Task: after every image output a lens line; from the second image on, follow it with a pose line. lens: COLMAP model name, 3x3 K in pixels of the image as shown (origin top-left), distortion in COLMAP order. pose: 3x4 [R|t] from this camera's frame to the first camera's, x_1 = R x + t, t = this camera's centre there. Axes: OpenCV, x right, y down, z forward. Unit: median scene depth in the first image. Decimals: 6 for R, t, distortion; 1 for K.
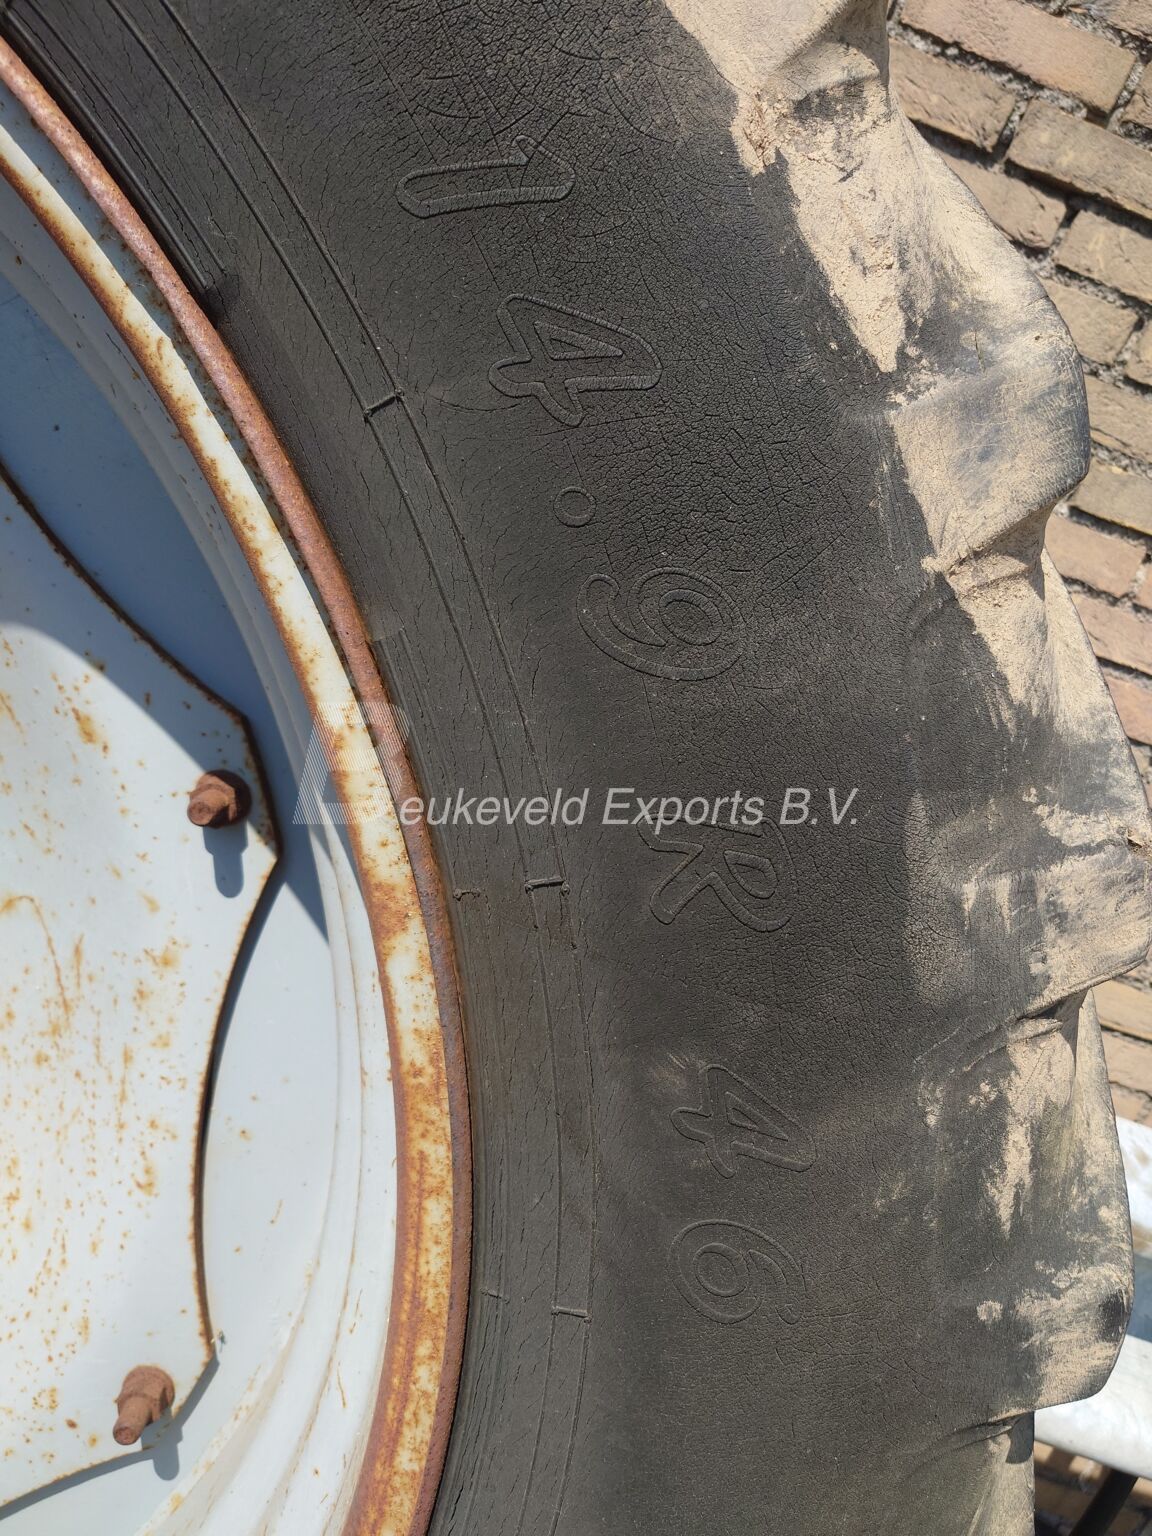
lens RADIAL K [[1100.1, 0, 569.8], [0, 1100.1, 762.4], [0, 0, 1]] dist [-0.003494, 0.007016]
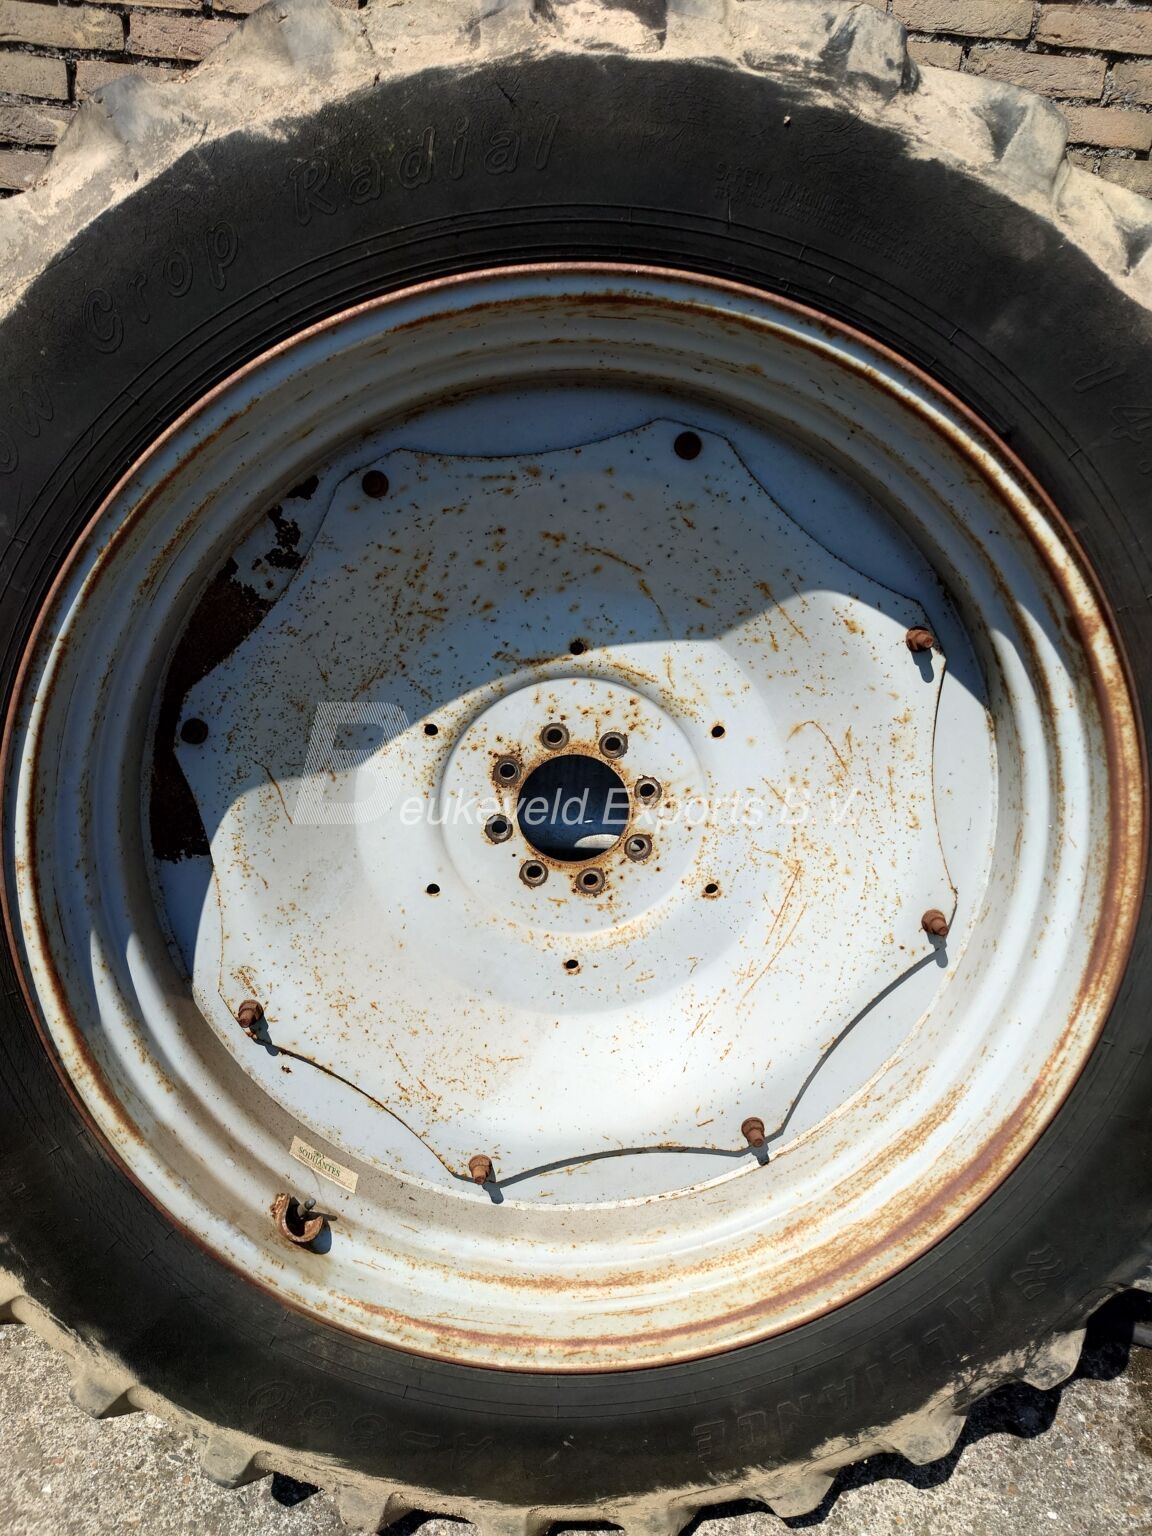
lens RADIAL K [[1100.1, 0, 581.8], [0, 1100.1, 772.3], [0, 0, 1]] dist [-0.003494, 0.007016]
pose [[0.957111, -0.289363, -0.014427, -0.923026], [0.289721, 0.956070, 0.044642, -0.006635], [0.000875, -0.046907, 0.998899, -1.140475]]
